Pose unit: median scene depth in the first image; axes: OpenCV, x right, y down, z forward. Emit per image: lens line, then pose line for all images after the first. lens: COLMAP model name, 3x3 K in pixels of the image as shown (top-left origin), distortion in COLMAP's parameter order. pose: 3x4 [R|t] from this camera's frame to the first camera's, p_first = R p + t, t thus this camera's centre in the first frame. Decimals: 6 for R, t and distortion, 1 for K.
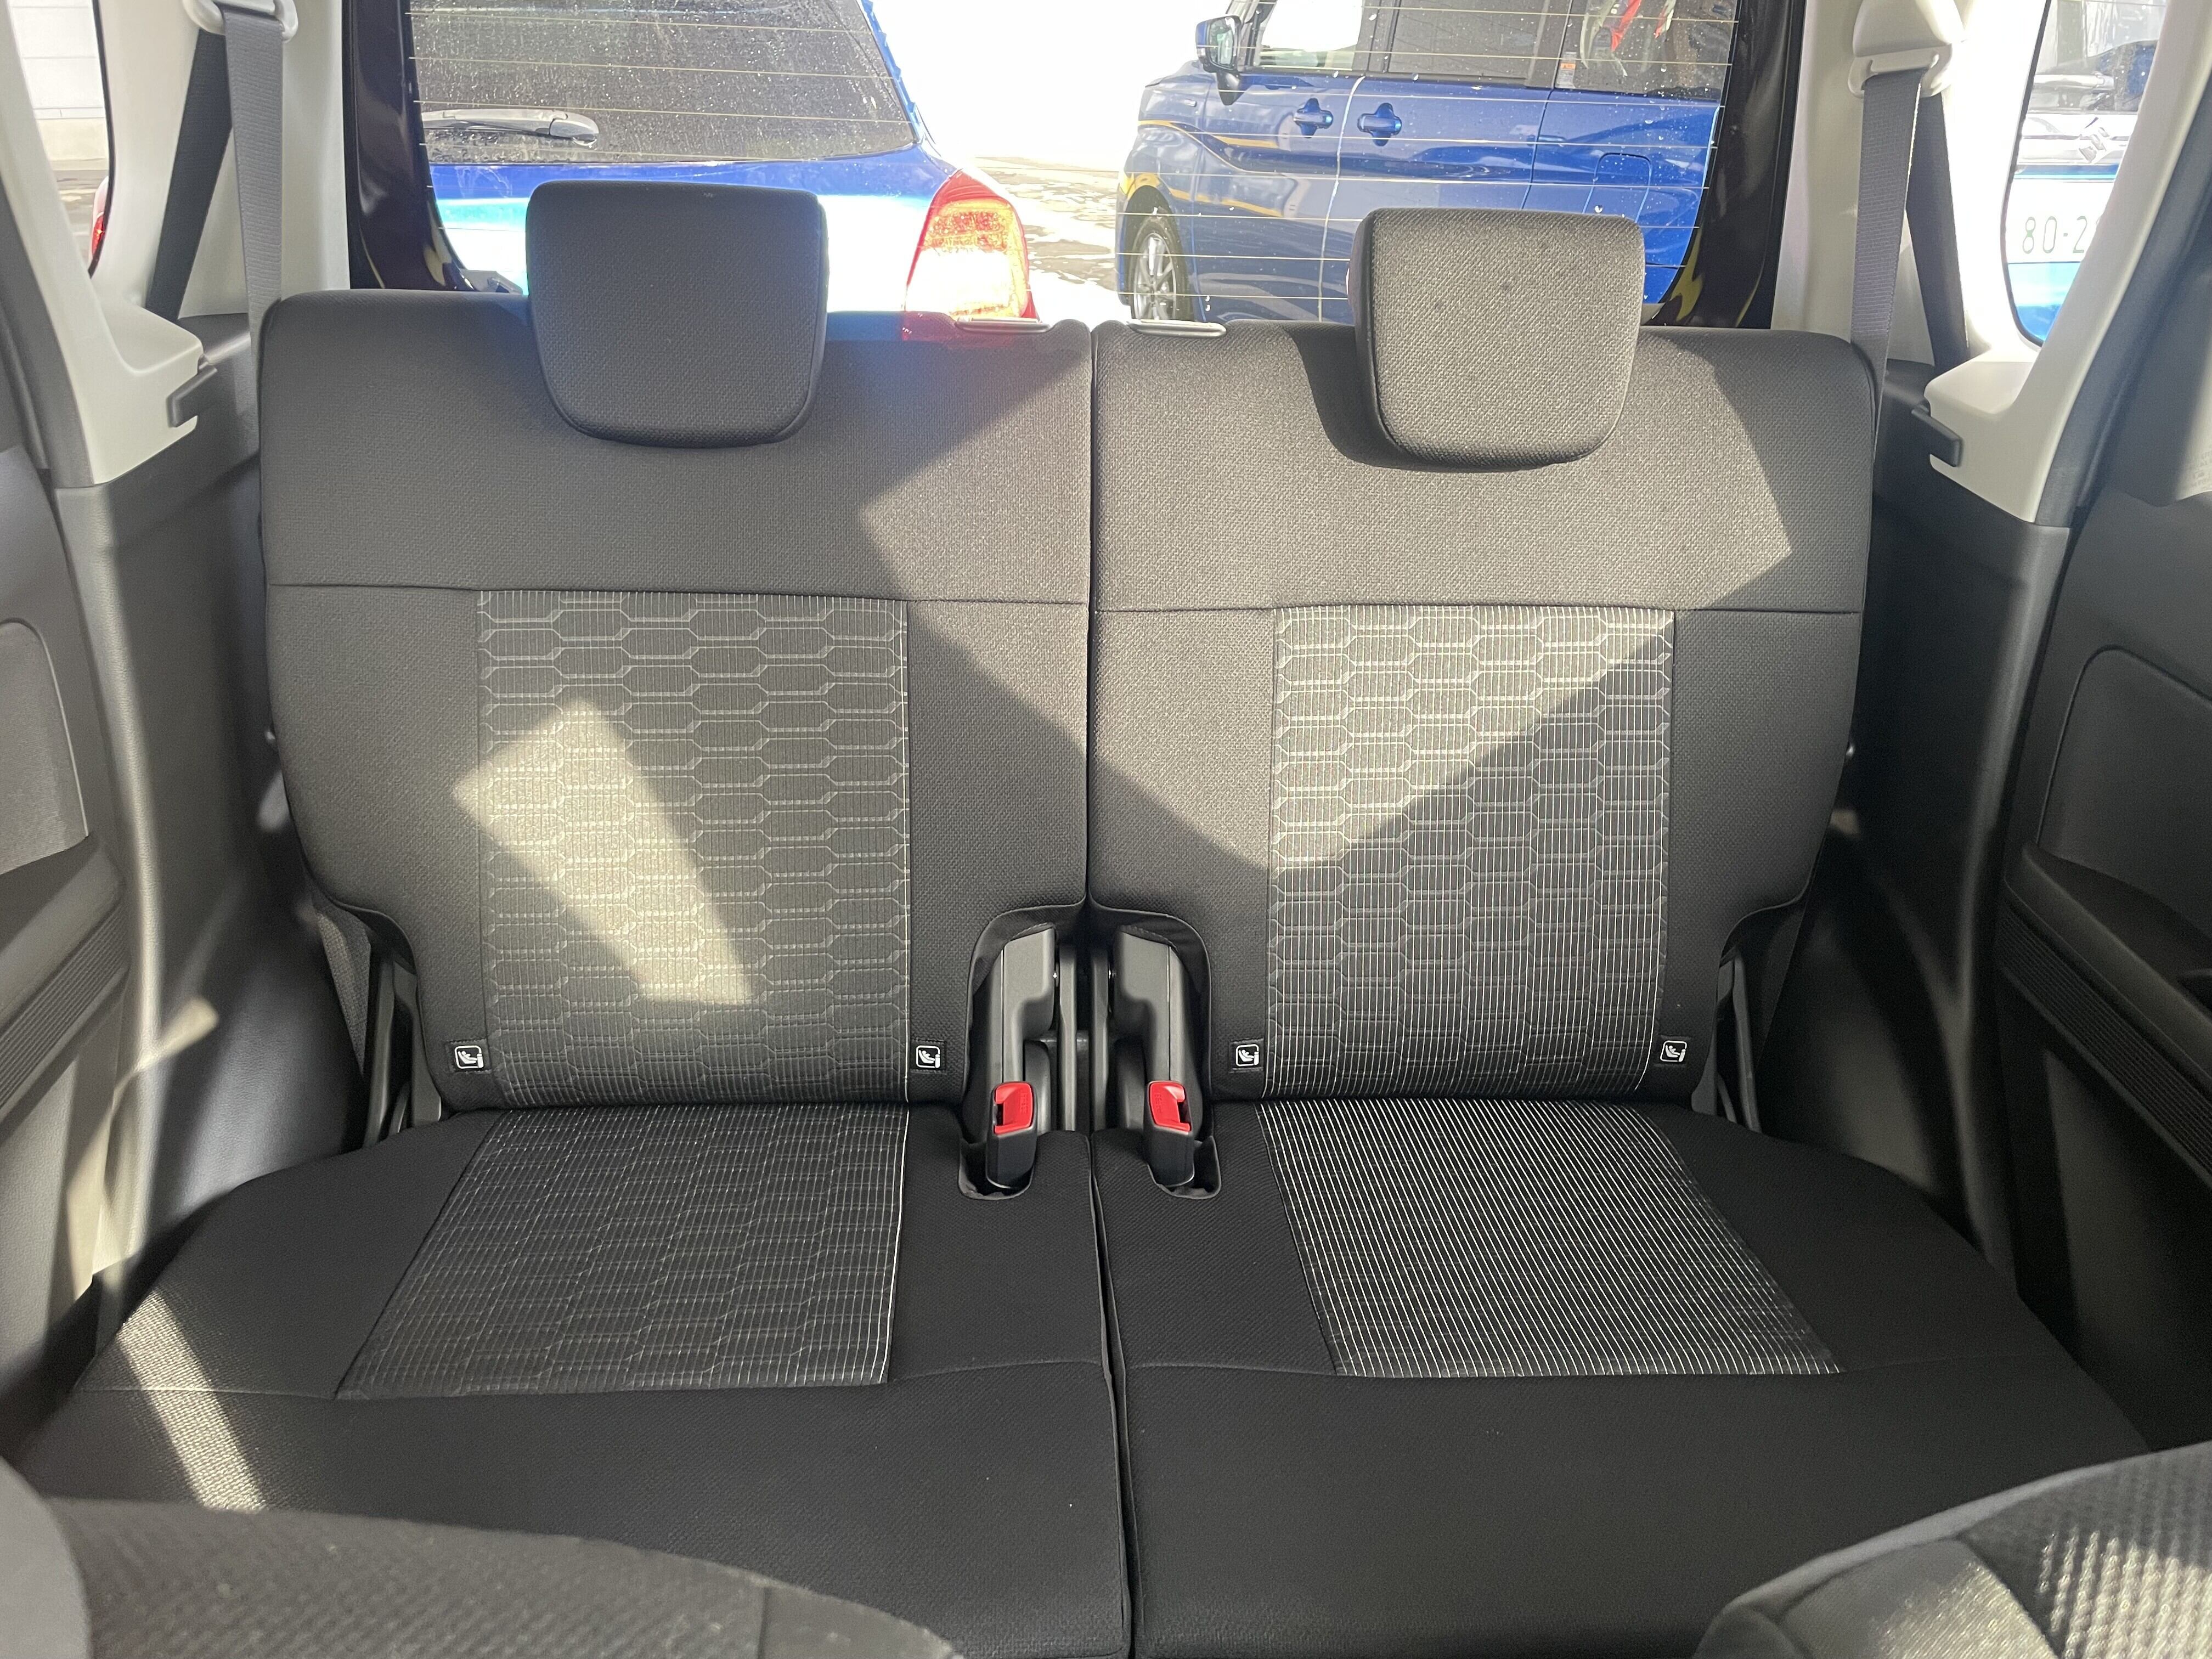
lens RADIAL K [[1666.2, 0, 1106.2], [0, 1666.2, 811.7], [0, 0, 1]] dist [0.102768, -0.155630]
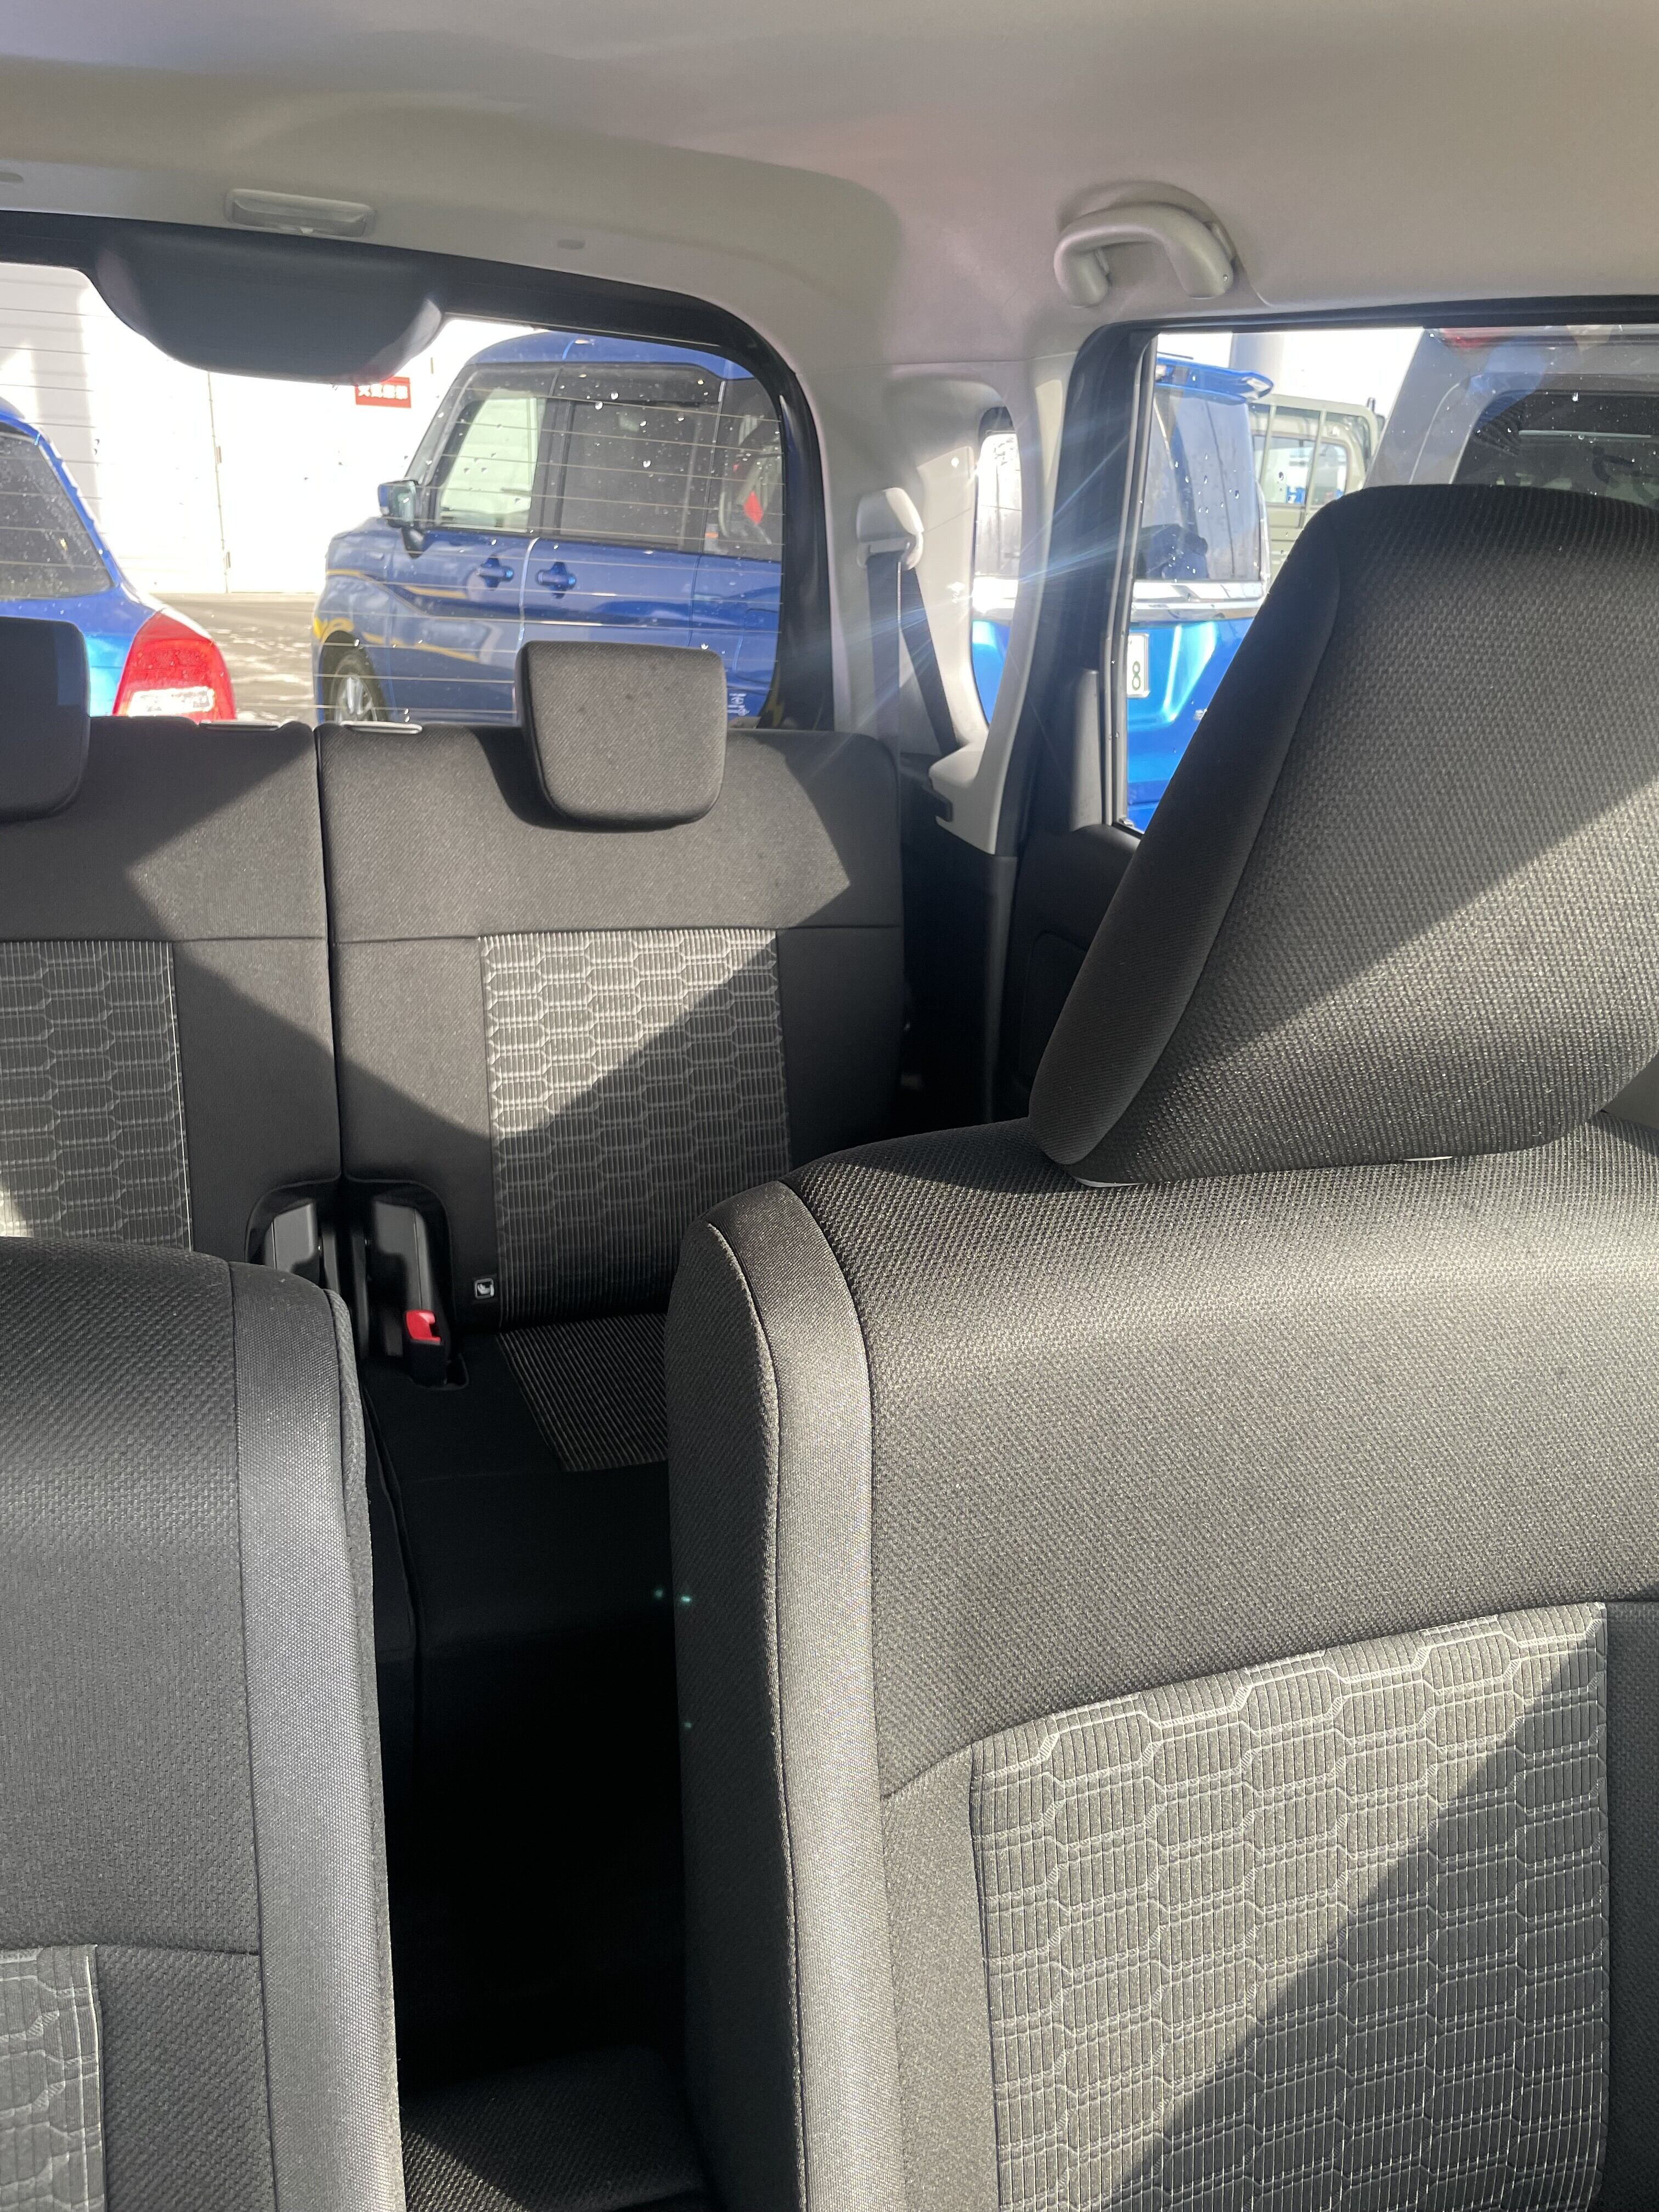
lens RADIAL K [[1666.2, 0, 827.1], [0, 1666.2, 1072.4], [0, 0, 1]] dist [0.102768, -0.155630]
pose [[0.956429, -0.067459, 0.284066, -0.016462], [0.095797, 0.991586, -0.087060, 0.119344], [-0.275803, 0.110479, 0.954844, -0.298583]]
